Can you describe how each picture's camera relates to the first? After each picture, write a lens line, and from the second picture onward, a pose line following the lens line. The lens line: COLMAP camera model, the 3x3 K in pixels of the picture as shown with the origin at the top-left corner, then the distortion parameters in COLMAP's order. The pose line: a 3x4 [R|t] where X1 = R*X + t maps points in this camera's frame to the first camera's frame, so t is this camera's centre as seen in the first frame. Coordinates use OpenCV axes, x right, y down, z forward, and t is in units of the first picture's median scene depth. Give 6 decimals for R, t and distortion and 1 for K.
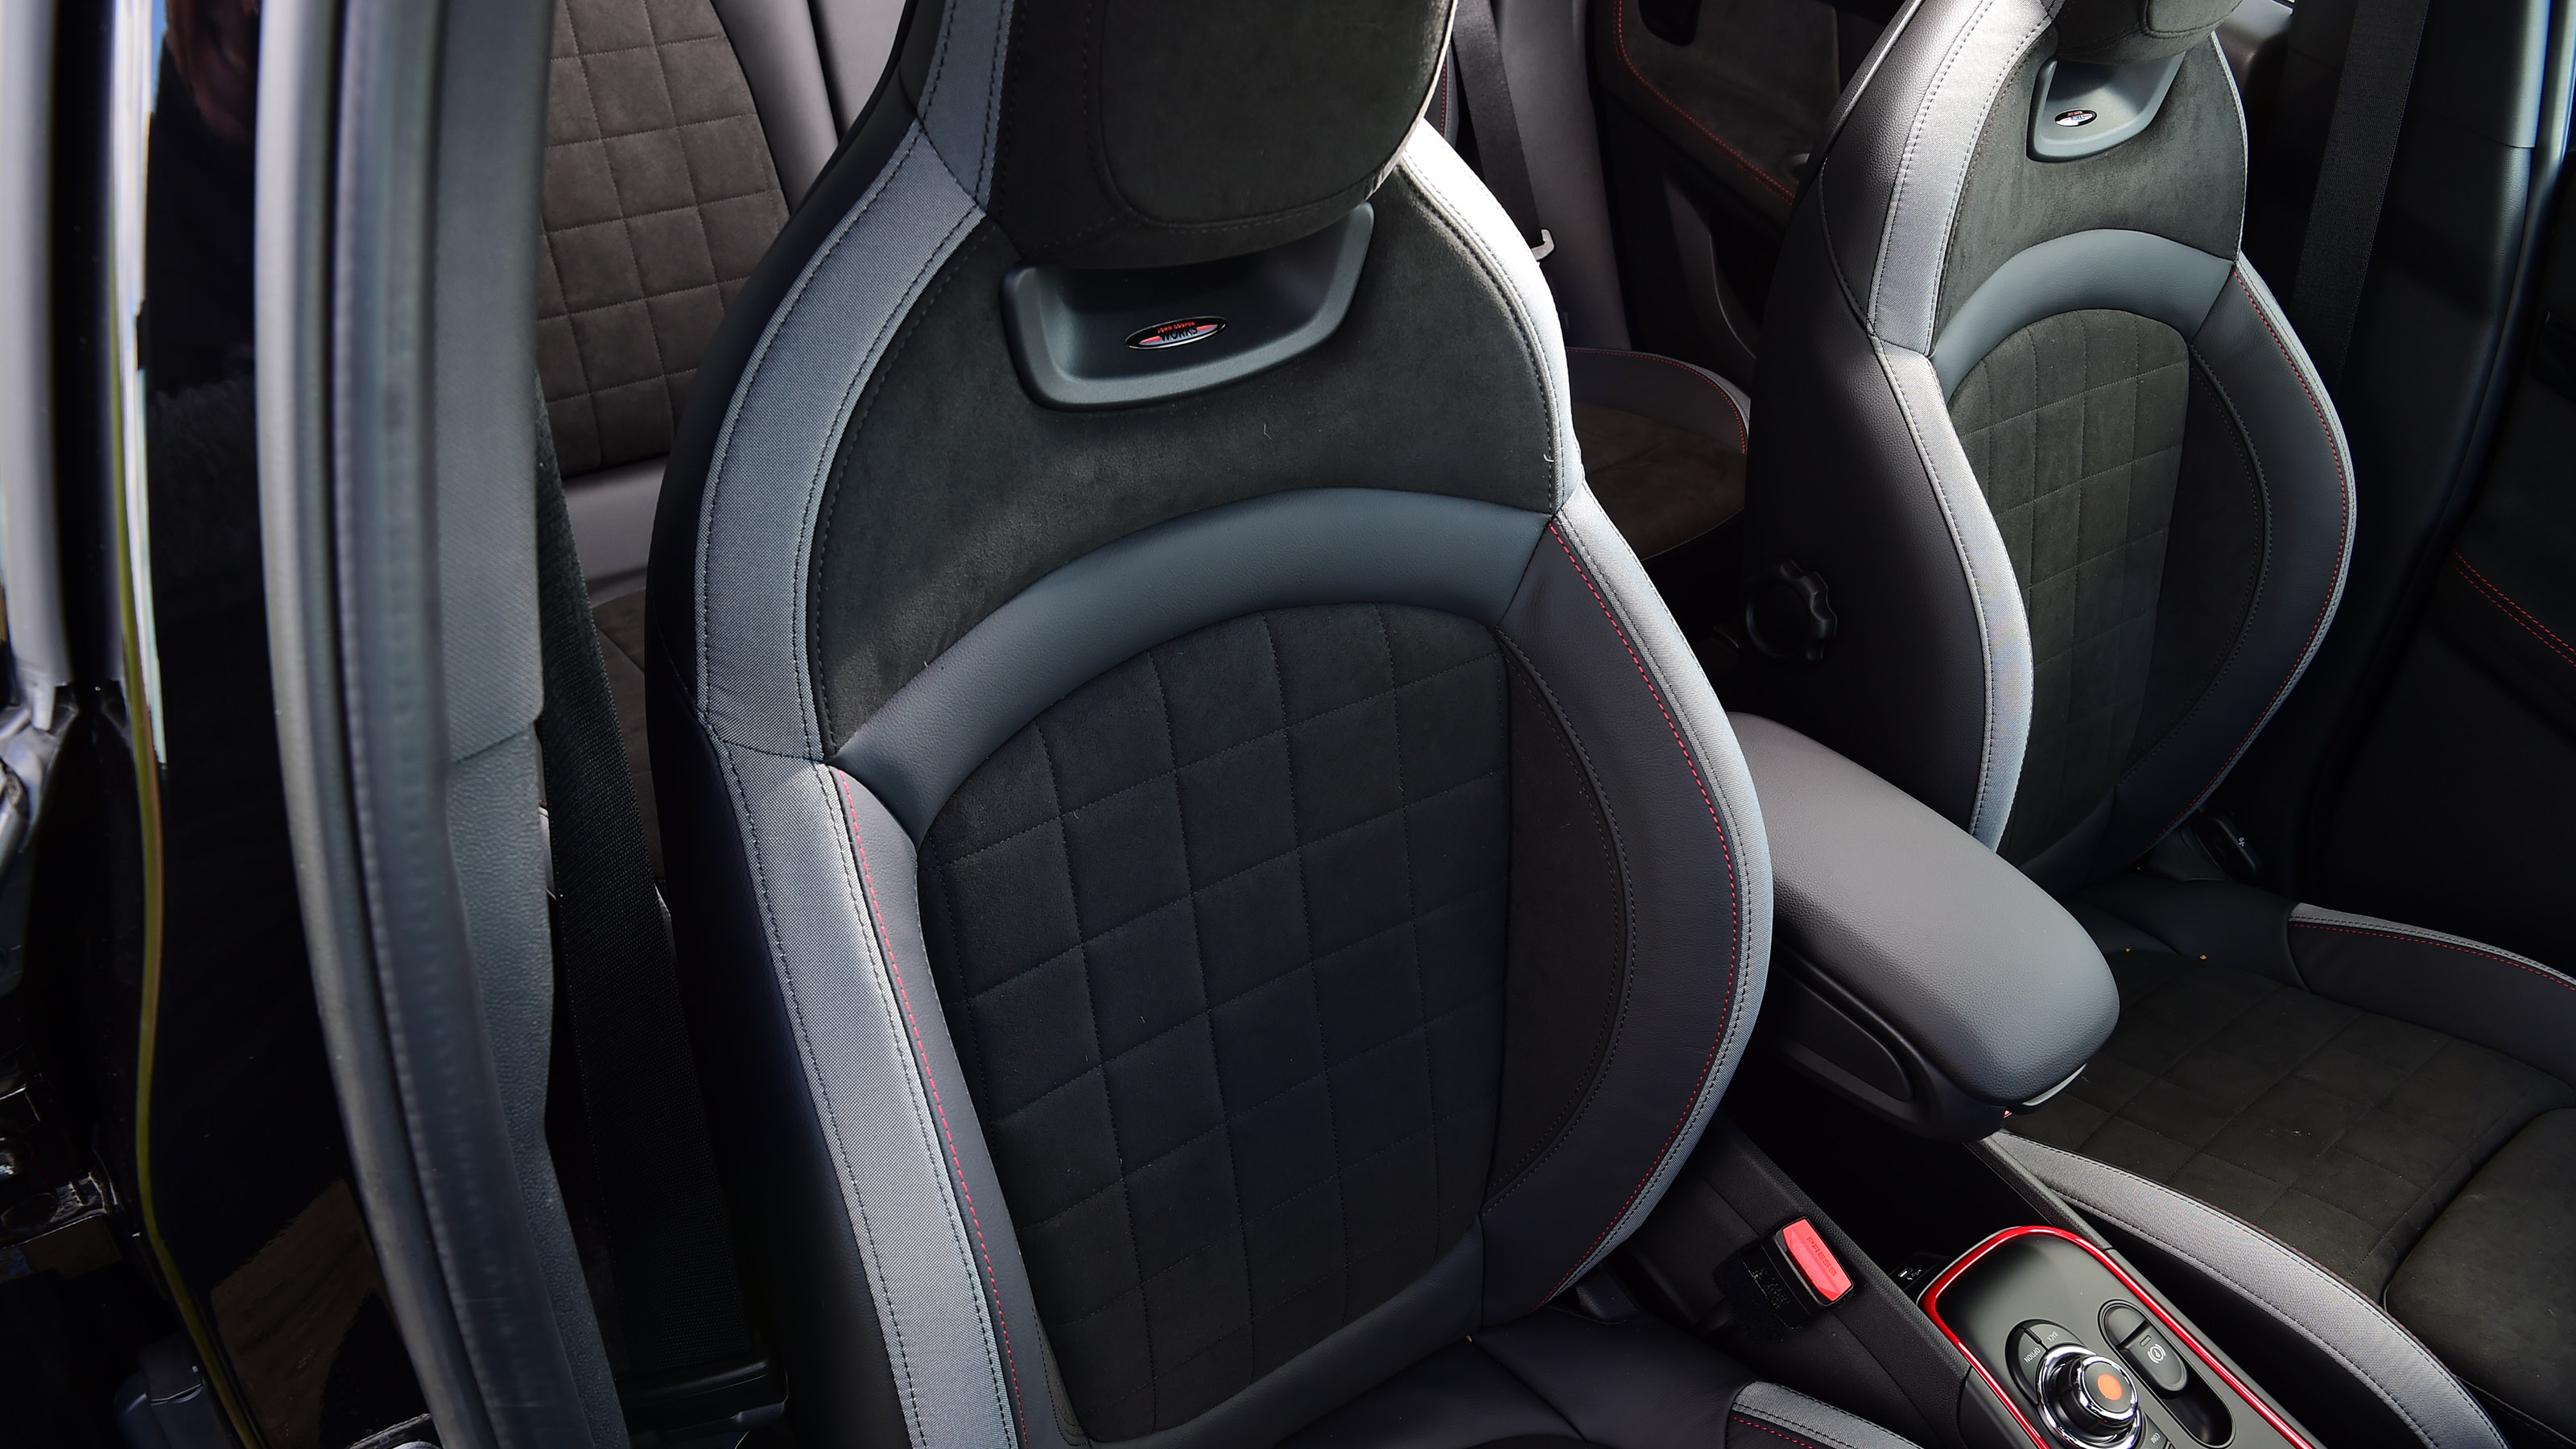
lens RADIAL K [[1927.8, 0, 1289.1], [0, 1927.8, 725.8], [0, 0, 1]] dist [-0.003914, -0.003054]
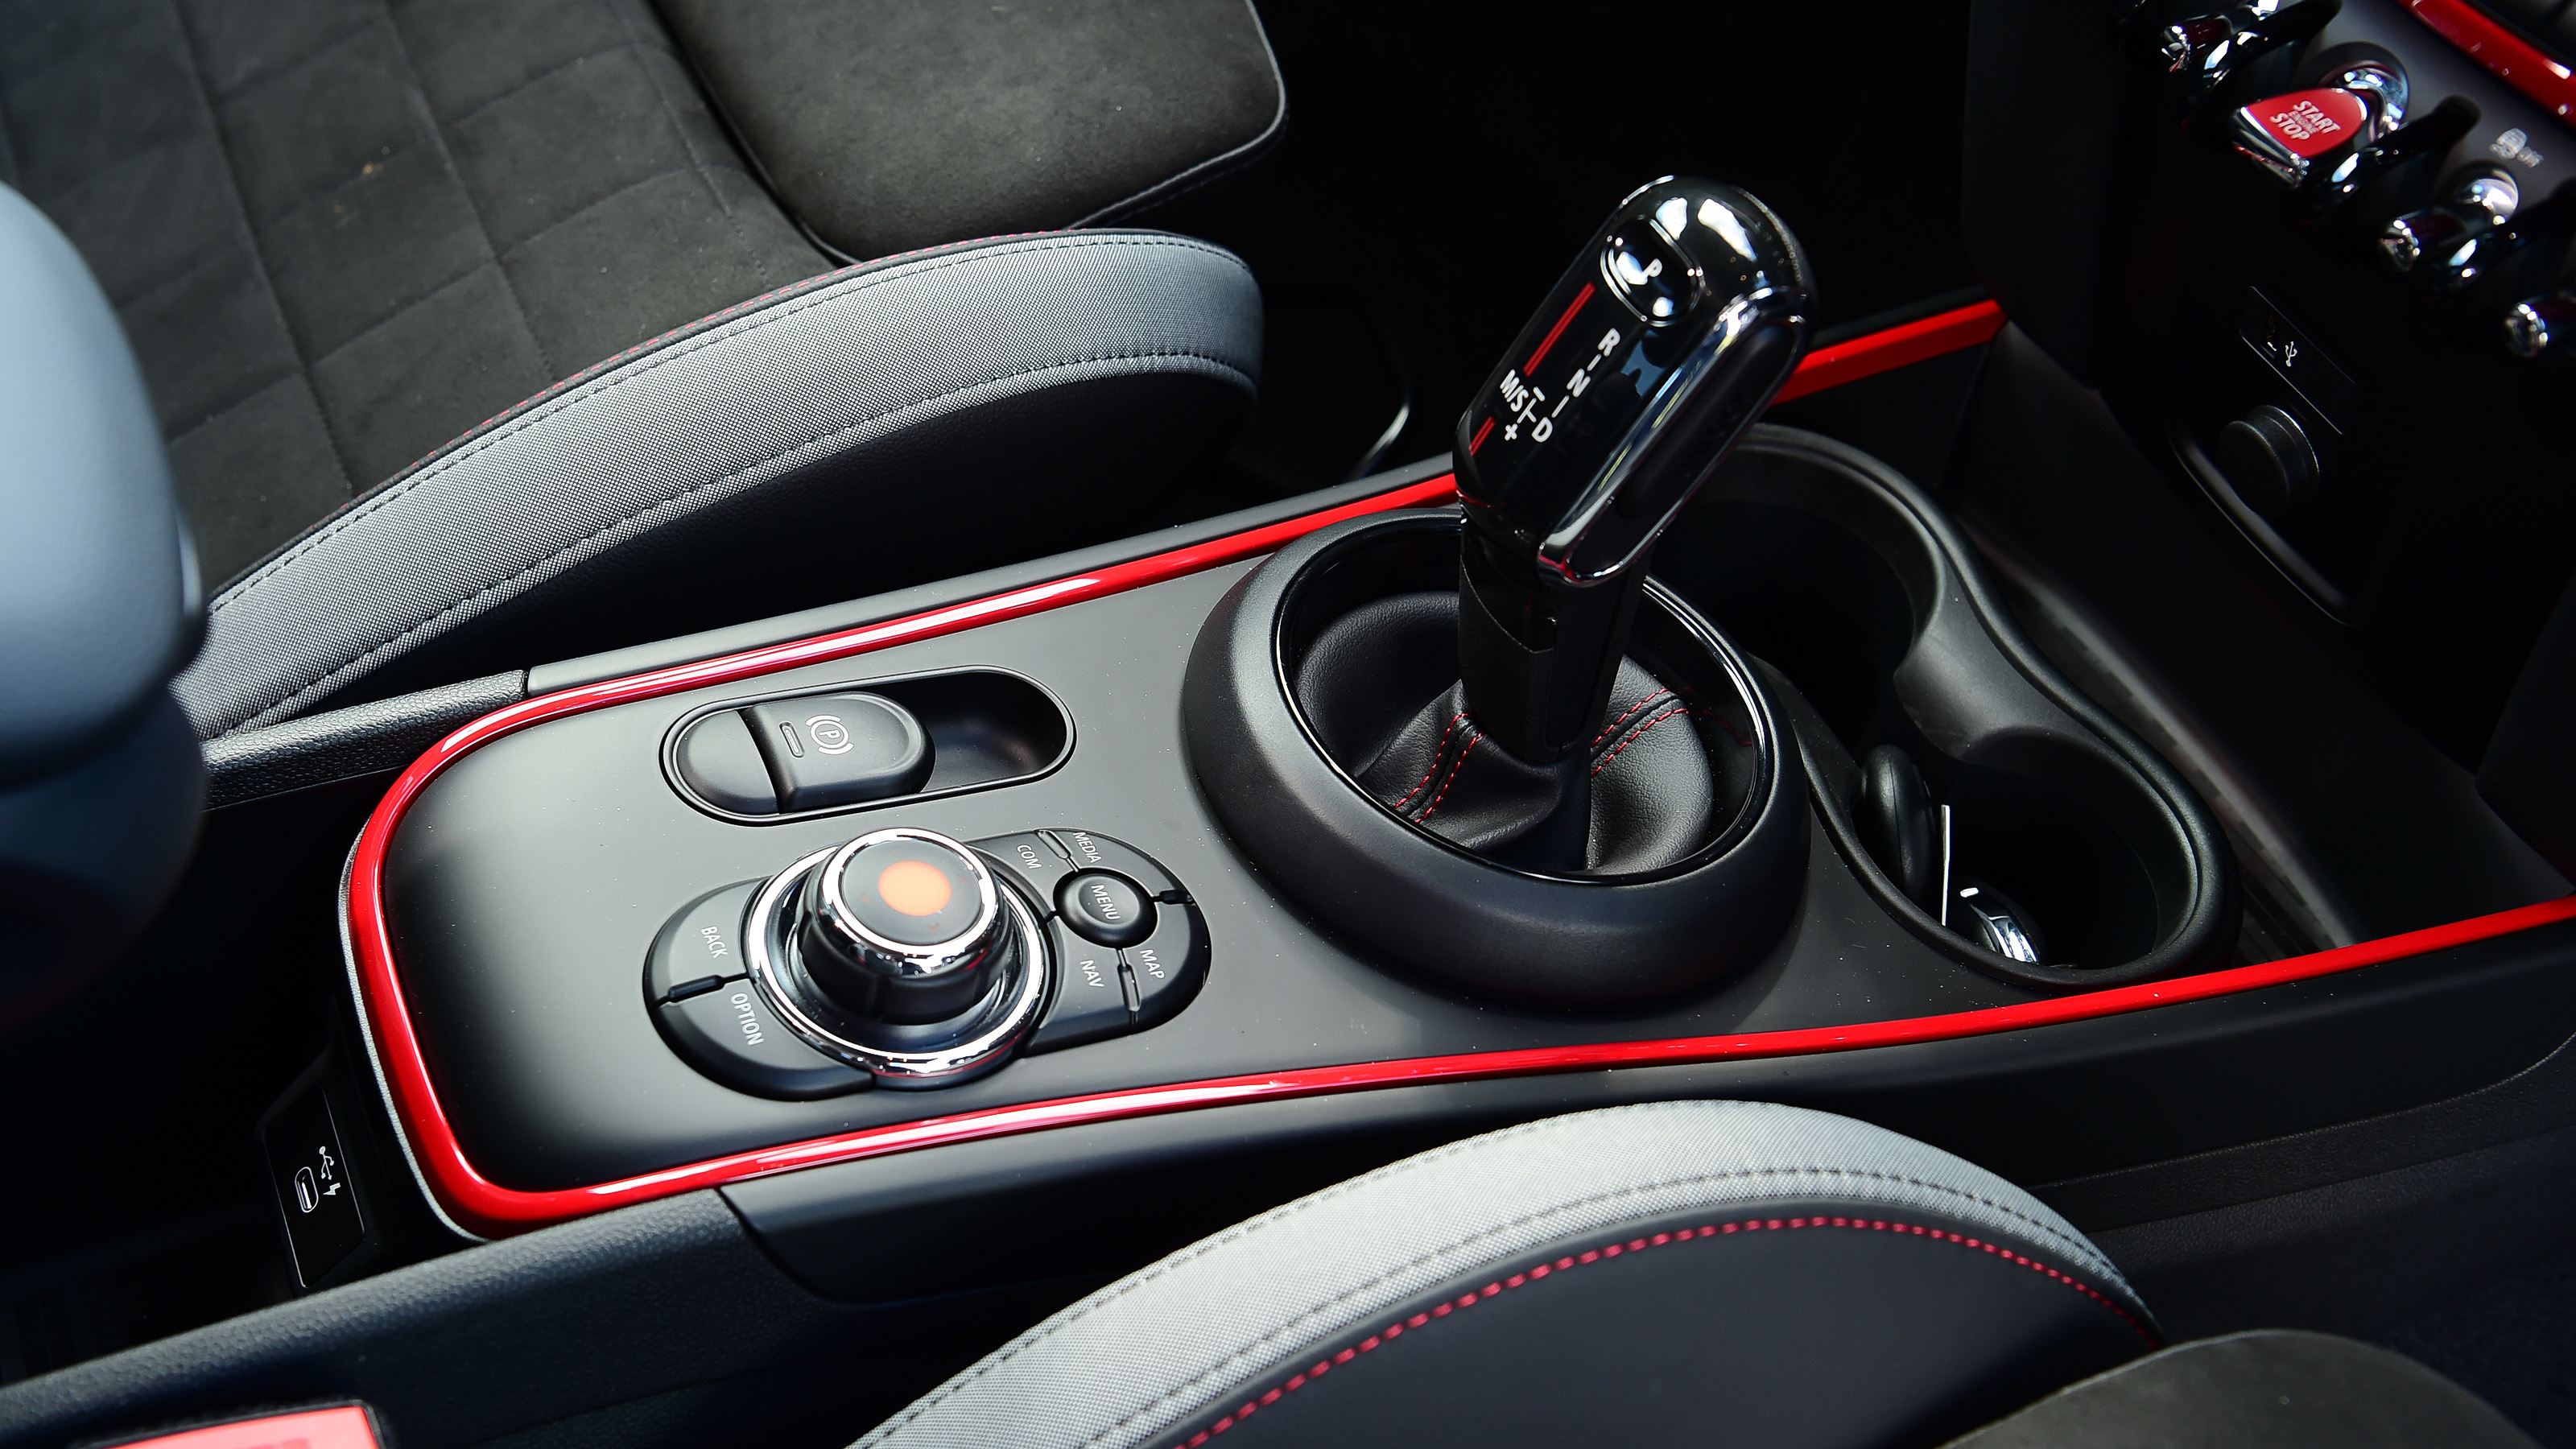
lens RADIAL K [[2786.8, 0, 1290.4], [0, 2786.8, 721.1], [0, 0, 1]] dist [0.016084, 0.000000]
pose [[0.239528, -0.799223, 0.551242, 0.160429], [0.588208, 0.571167, 0.572521, 0.056940], [-0.772423, 0.187110, 0.606920, 0.564550]]
